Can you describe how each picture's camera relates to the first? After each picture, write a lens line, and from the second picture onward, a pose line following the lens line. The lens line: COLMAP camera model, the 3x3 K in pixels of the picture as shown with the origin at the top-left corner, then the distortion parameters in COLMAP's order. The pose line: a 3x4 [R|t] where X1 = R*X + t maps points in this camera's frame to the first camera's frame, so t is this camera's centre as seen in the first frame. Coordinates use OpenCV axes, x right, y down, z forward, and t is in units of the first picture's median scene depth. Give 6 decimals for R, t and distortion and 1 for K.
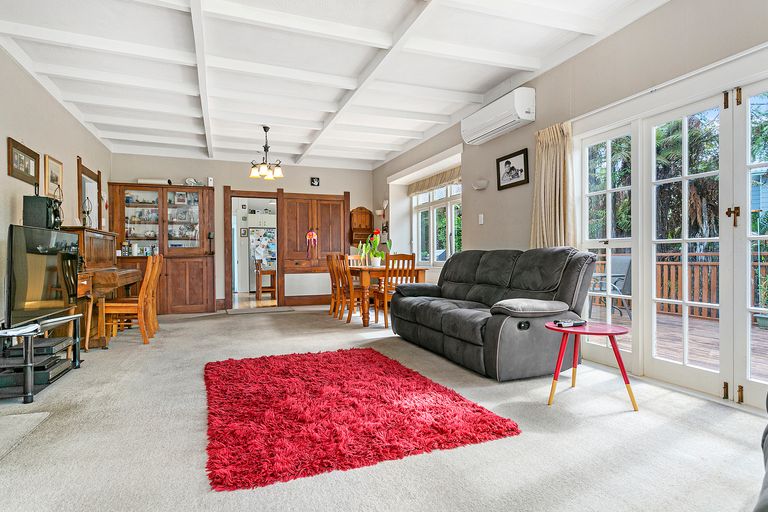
lens RADIAL K [[424.4, 0, 384.0], [0, 424.4, 256.0], [0, 0, 1]] dist [0.000811, 0.000167]
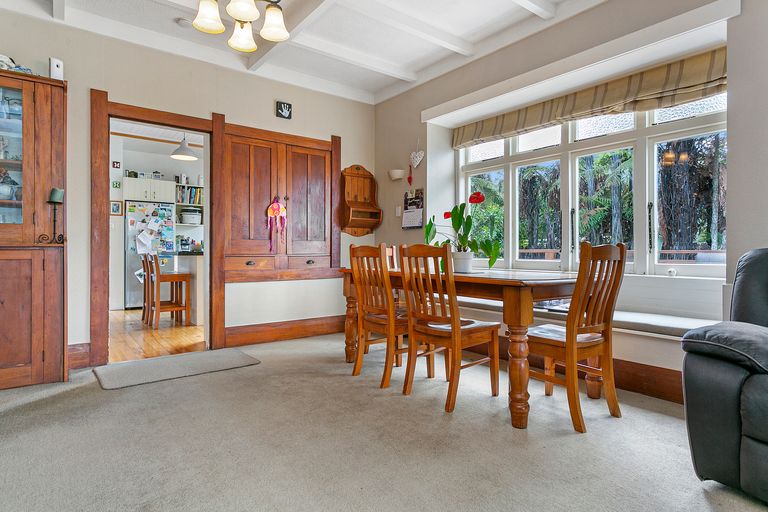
lens RADIAL K [[431.3, 0, 383.8], [0, 431.3, 248.3], [0, 0, 1]] dist [0.003047, 0.001251]
pose [[0.961565, 0.012015, 0.274314, -0.192229], [-0.010421, 0.999919, -0.007270, 0.001980], [-0.274379, 0.004132, 0.961613, 0.451657]]
